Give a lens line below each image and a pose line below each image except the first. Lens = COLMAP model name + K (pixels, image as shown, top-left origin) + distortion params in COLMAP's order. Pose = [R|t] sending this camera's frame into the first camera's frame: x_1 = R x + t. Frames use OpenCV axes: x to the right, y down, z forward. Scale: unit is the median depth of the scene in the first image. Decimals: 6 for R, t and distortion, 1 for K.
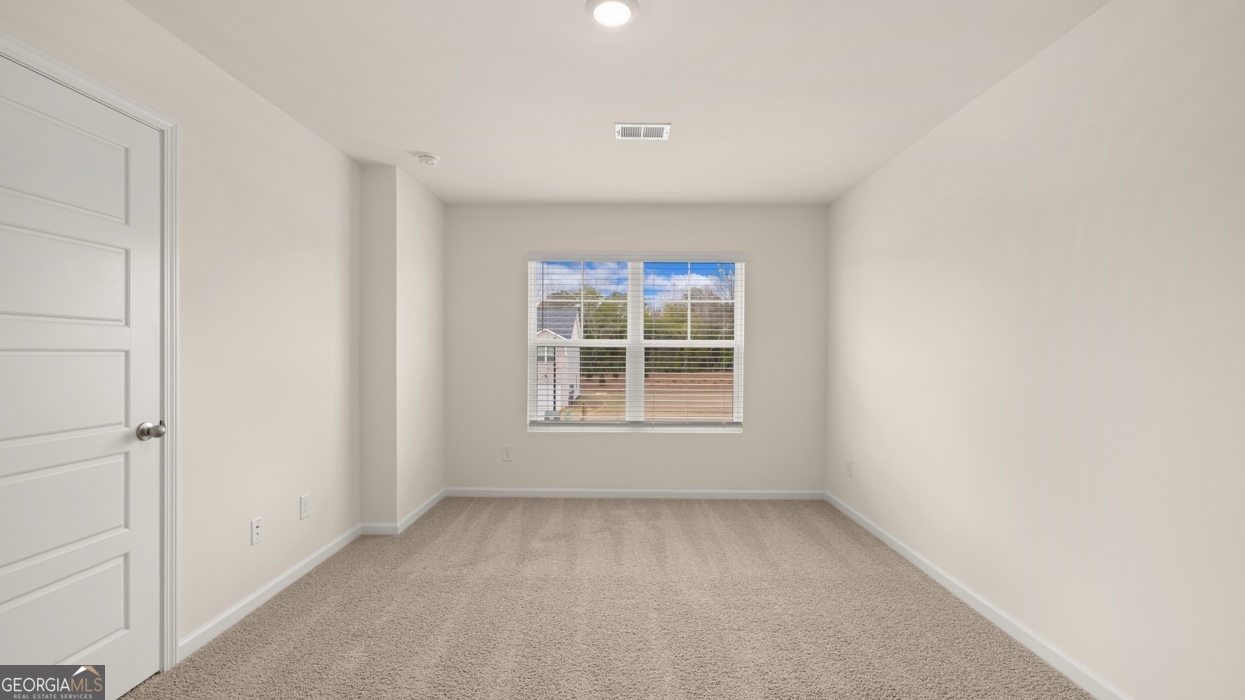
lens RADIAL K [[526.9, 0, 608.2], [0, 526.9, 353.4], [0, 0, 1]] dist [0.000584, 0.000041]
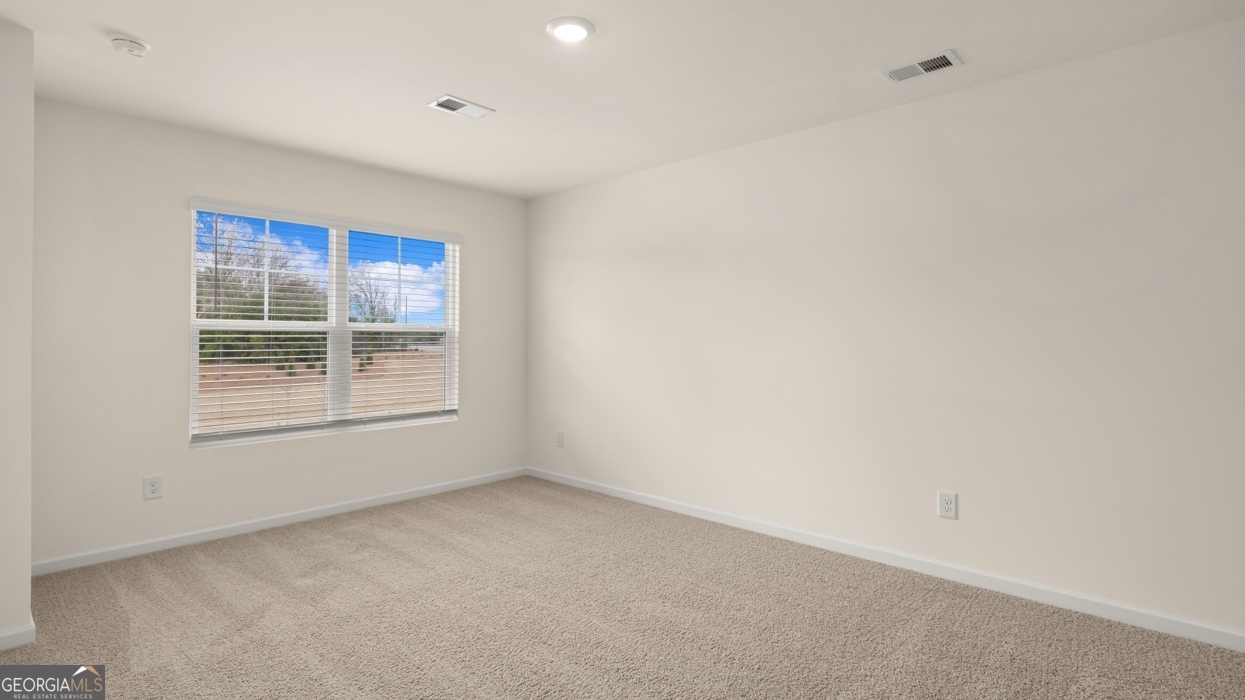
lens RADIAL K [[608.1, 0, 625.0], [0, 608.1, 332.1], [0, 0, 1]] dist [-0.000101, -0.000217]
pose [[0.667446, 0.003024, 0.744652, -0.400463], [0.002993, 0.999973, -0.006743, -0.002811], [-0.744652, 0.006730, 0.667419, 0.027606]]
